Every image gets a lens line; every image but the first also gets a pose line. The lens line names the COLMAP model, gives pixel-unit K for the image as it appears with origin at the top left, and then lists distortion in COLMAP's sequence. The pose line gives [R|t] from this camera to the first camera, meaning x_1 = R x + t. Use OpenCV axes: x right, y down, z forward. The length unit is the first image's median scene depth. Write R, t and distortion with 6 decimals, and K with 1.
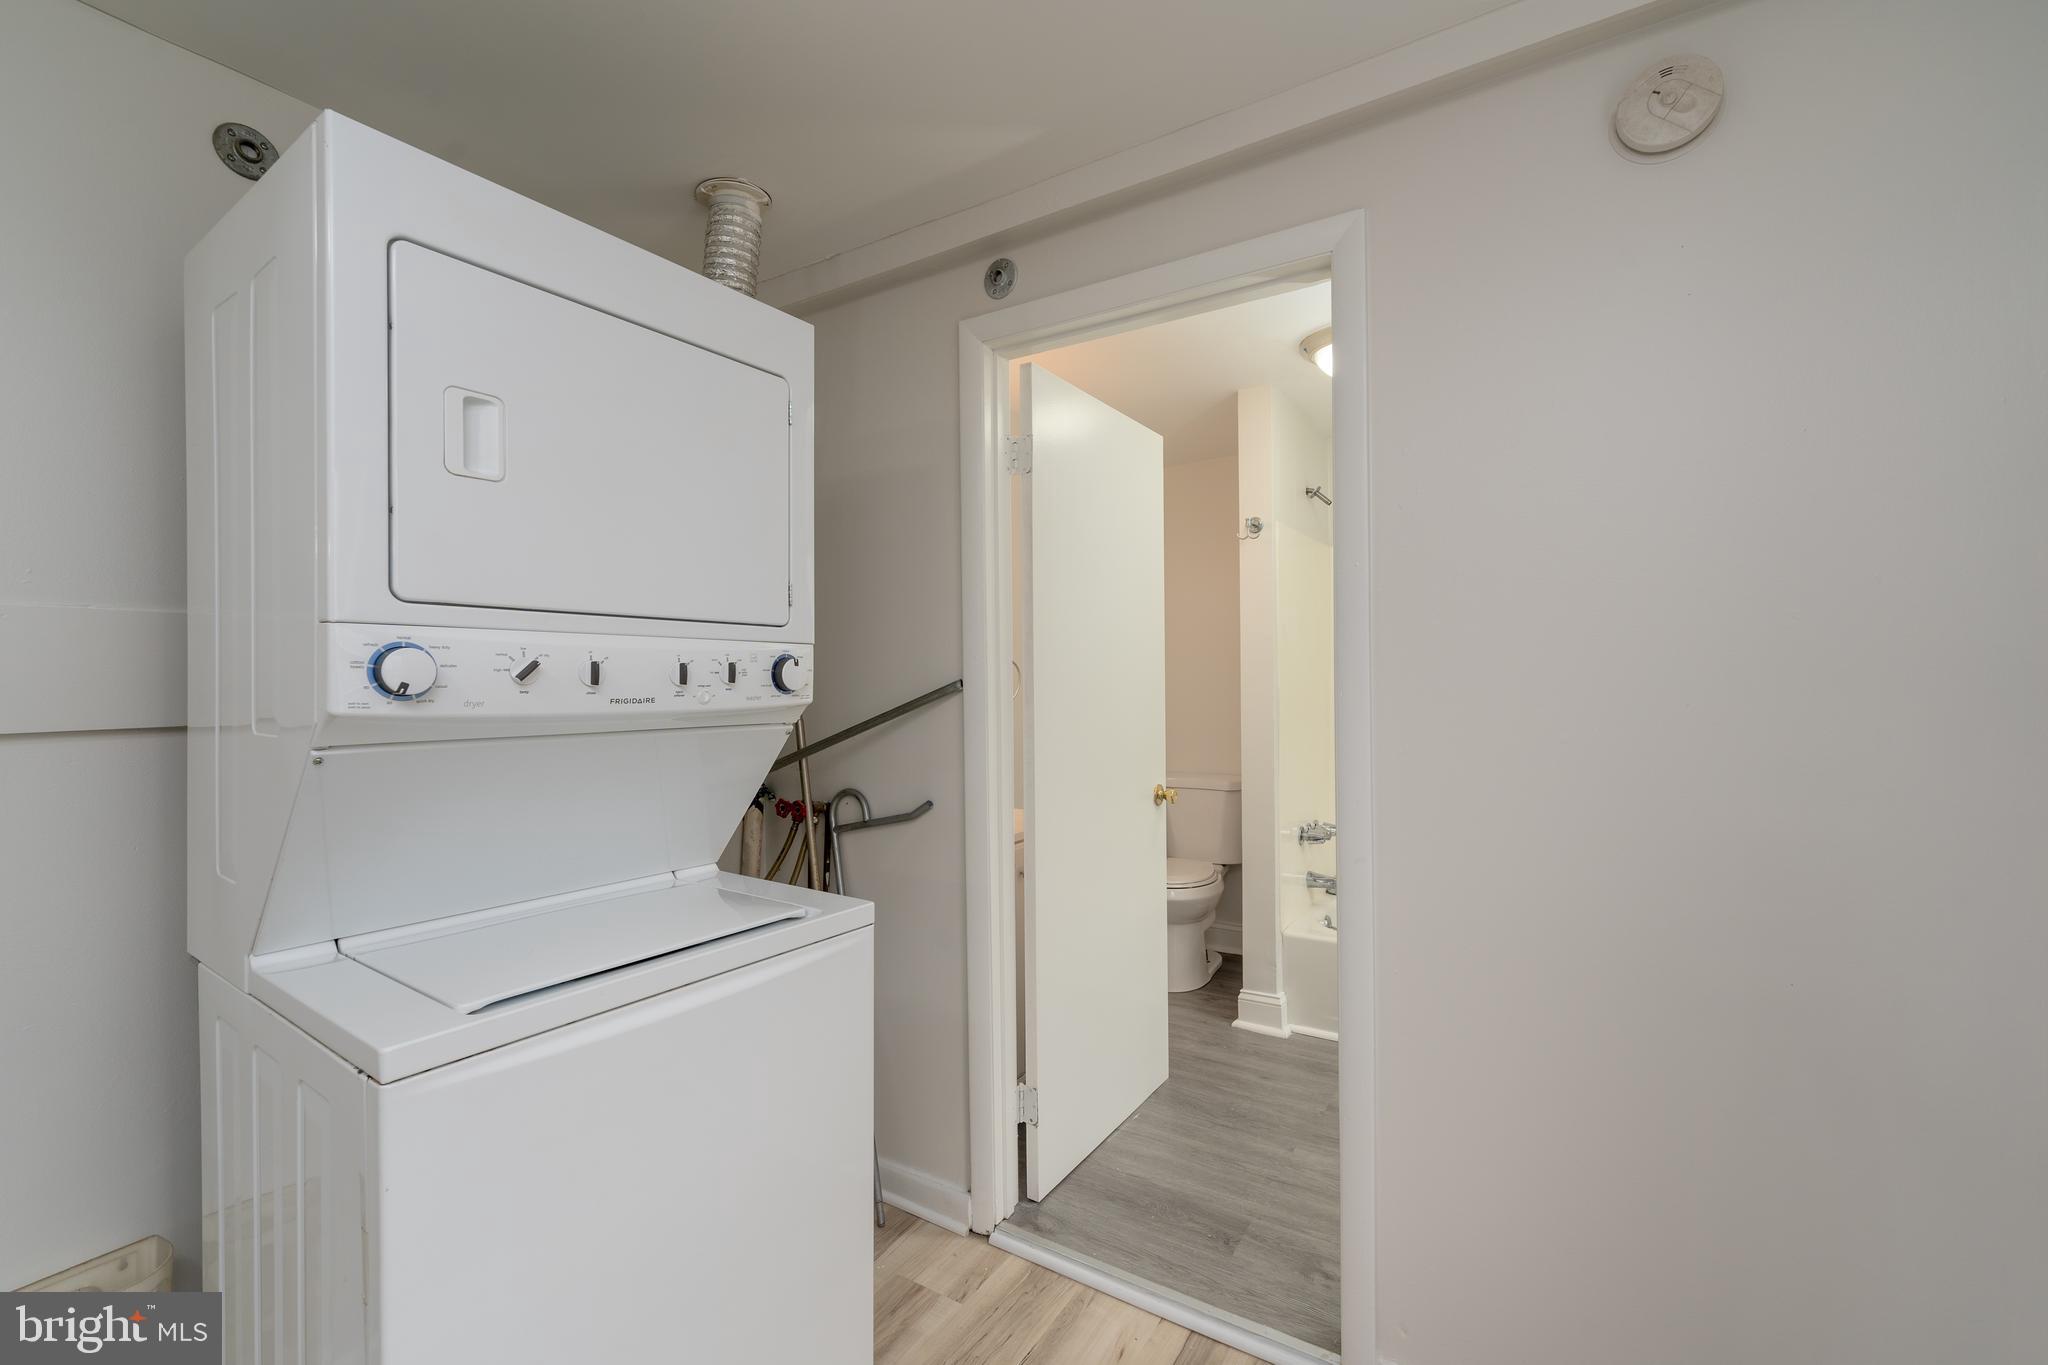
lens RADIAL K [[855.6, 0, 1024.0], [0, 855.6, 682.5], [0, 0, 1]] dist [0.001019, -0.000081]
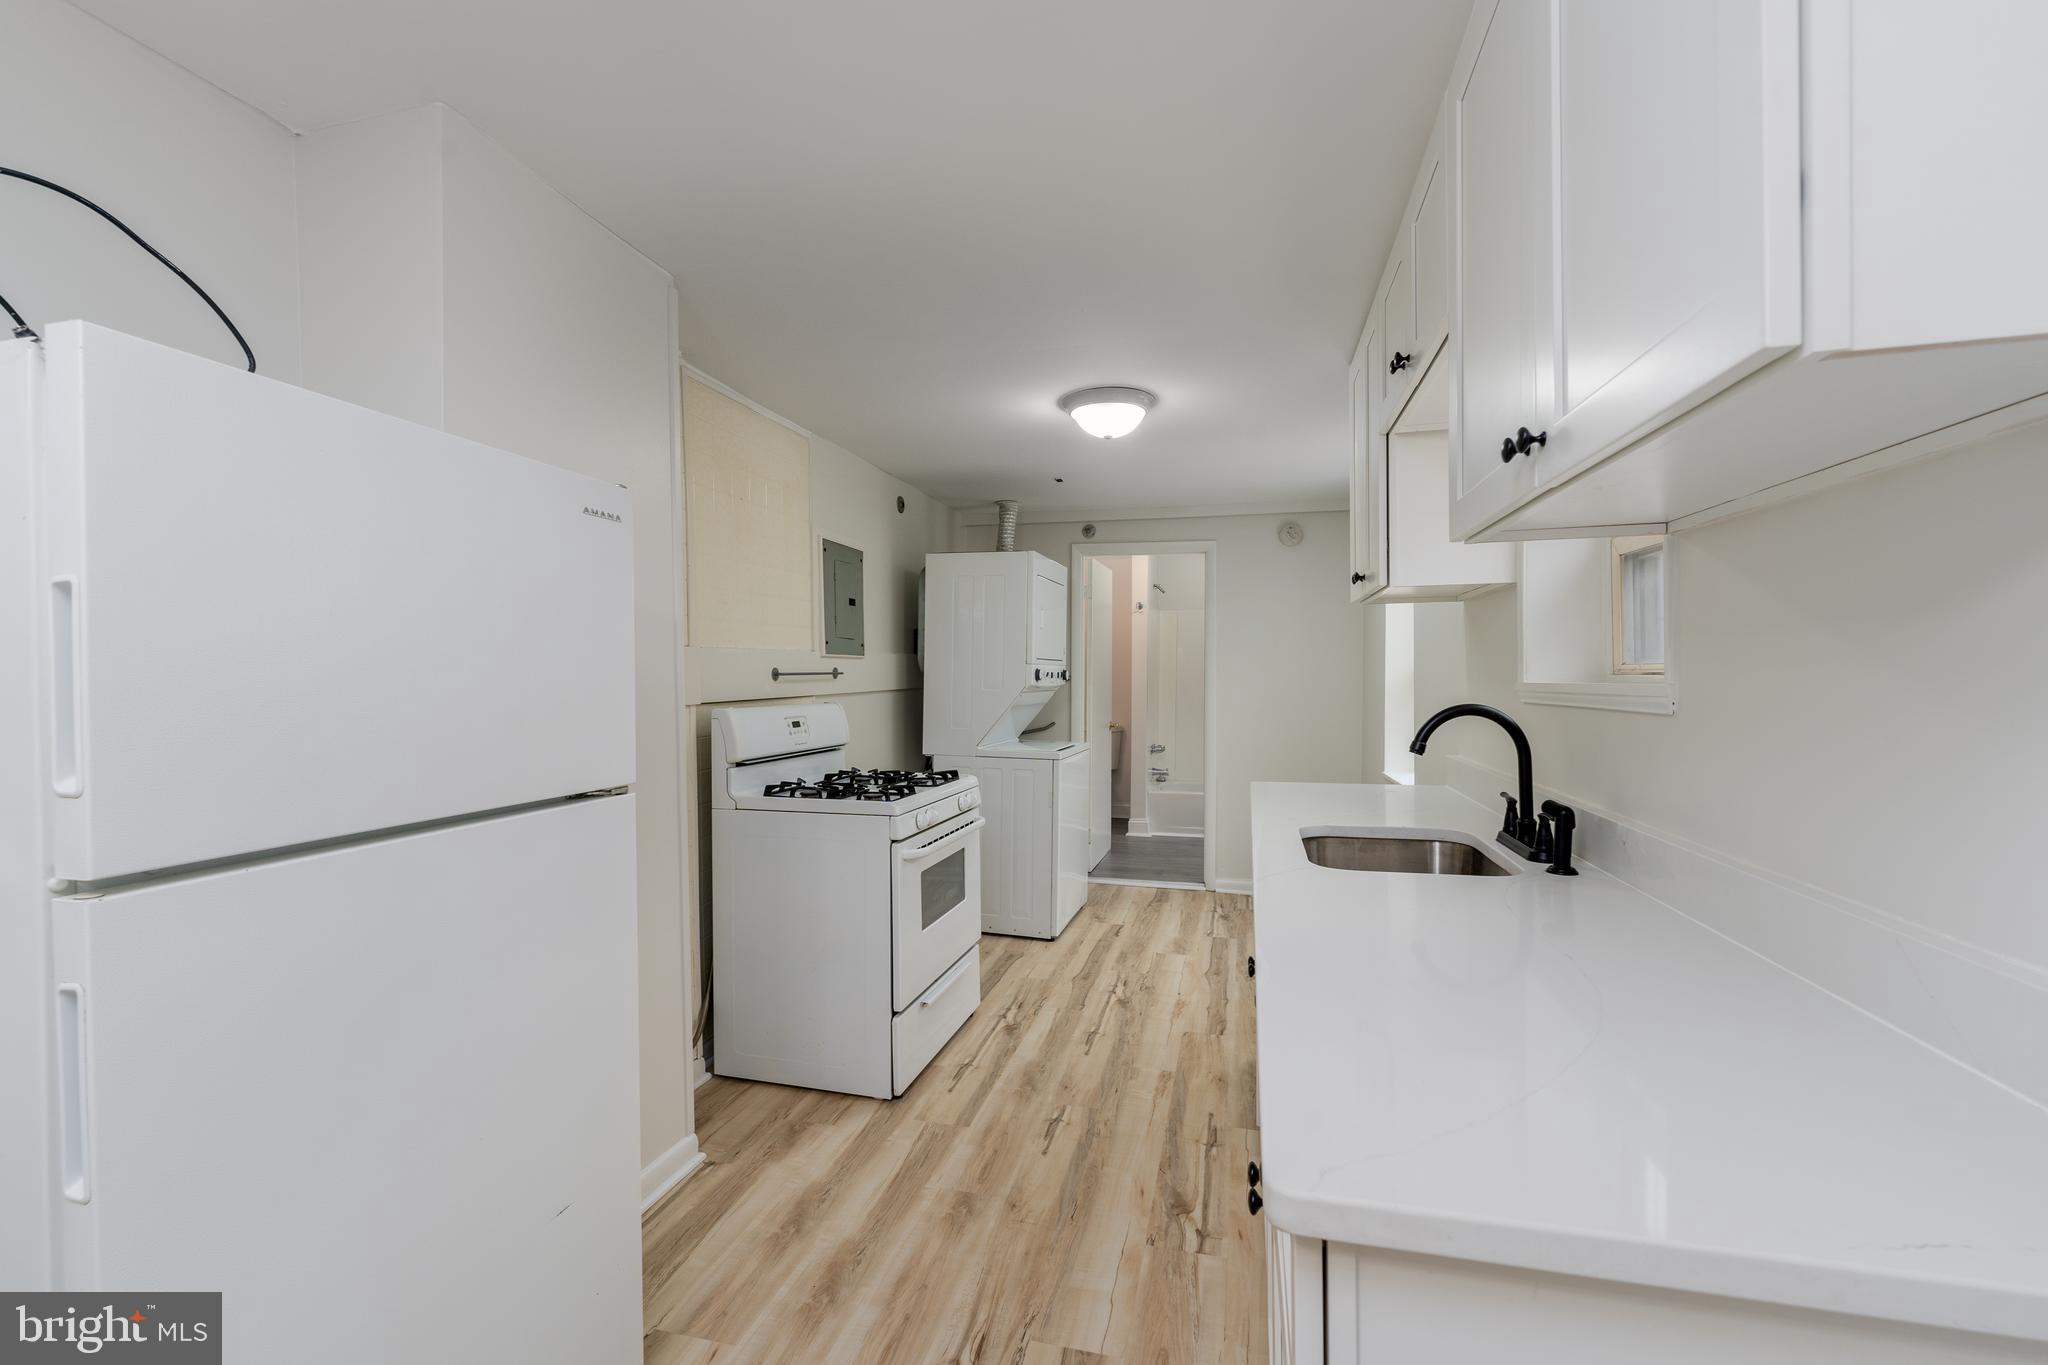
lens RADIAL K [[855.6, 0, 1024.0], [0, 855.6, 682.5], [0, 0, 1]] dist [0.001019, -0.000081]
pose [[0.947162, -0.014481, 0.320428, -1.114599], [0.013827, 0.999895, 0.004319, 0.005738], [-0.320457, 0.000340, 0.947263, -1.556834]]
